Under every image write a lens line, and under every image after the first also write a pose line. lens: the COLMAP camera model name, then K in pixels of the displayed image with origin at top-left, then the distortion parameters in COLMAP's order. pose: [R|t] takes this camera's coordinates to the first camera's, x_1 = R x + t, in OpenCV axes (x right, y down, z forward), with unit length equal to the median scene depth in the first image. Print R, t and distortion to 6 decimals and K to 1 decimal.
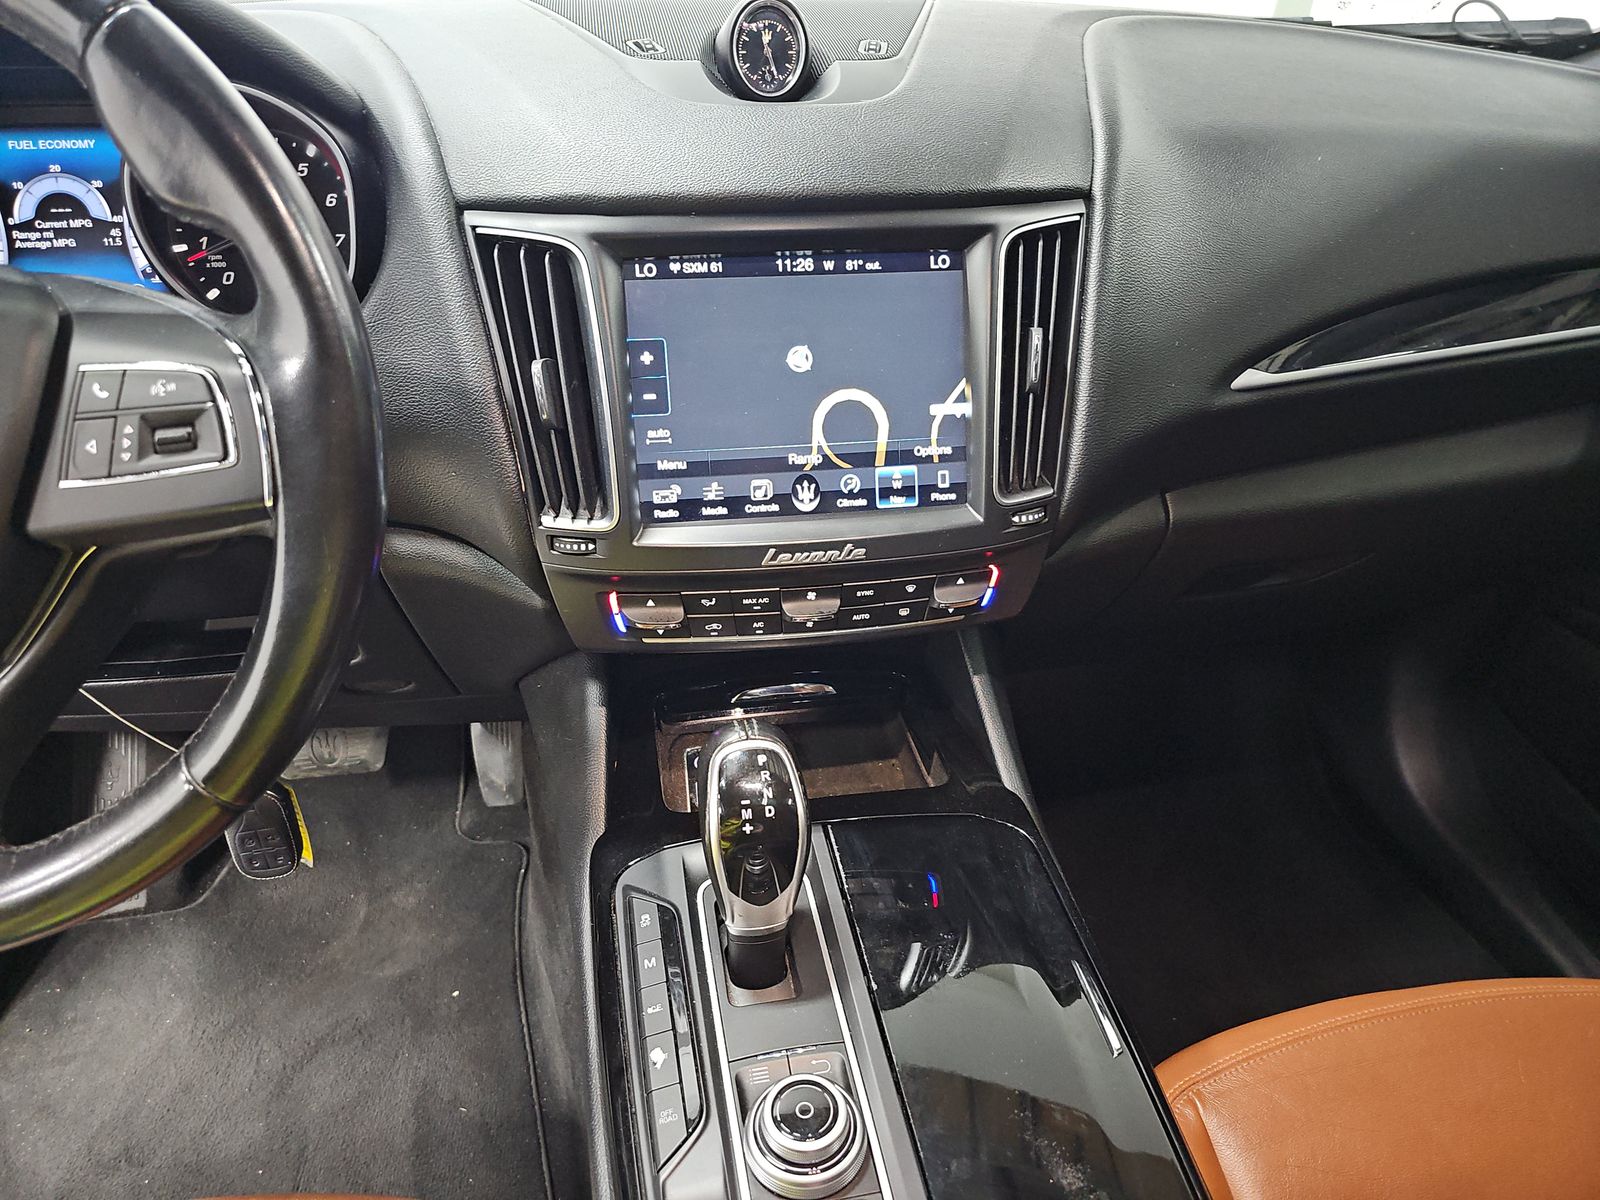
lens RADIAL K [[1111.5, 0, 800.0], [0, 1111.5, 600.0], [0, 0, 1]] dist [0.052931, -0.049125]
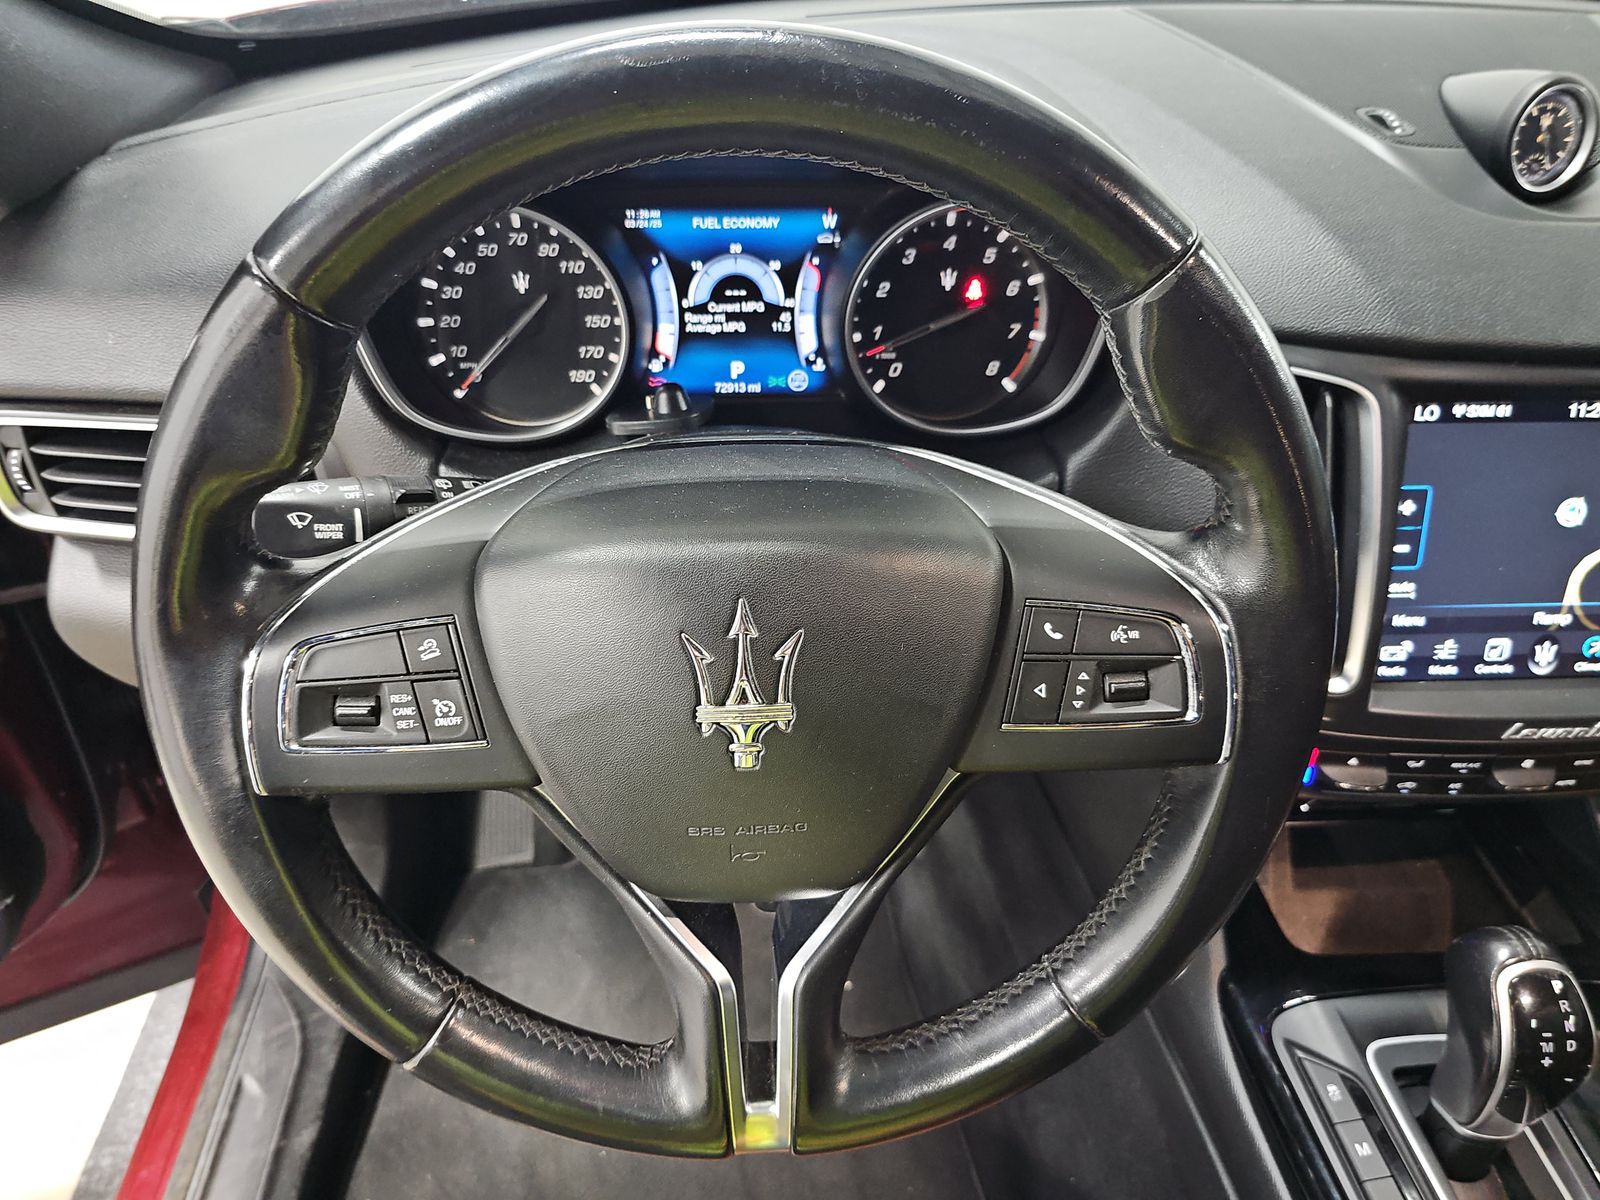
lens RADIAL K [[1111.5, 0, 800.0], [0, 1111.5, 600.0], [0, 0, 1]] dist [0.052931, -0.049125]
pose [[0.994349, 0.071397, -0.078562, -0.512846], [-0.061225, 0.990262, 0.125031, -0.212146], [0.086724, -0.119515, 0.989037, 0.048789]]
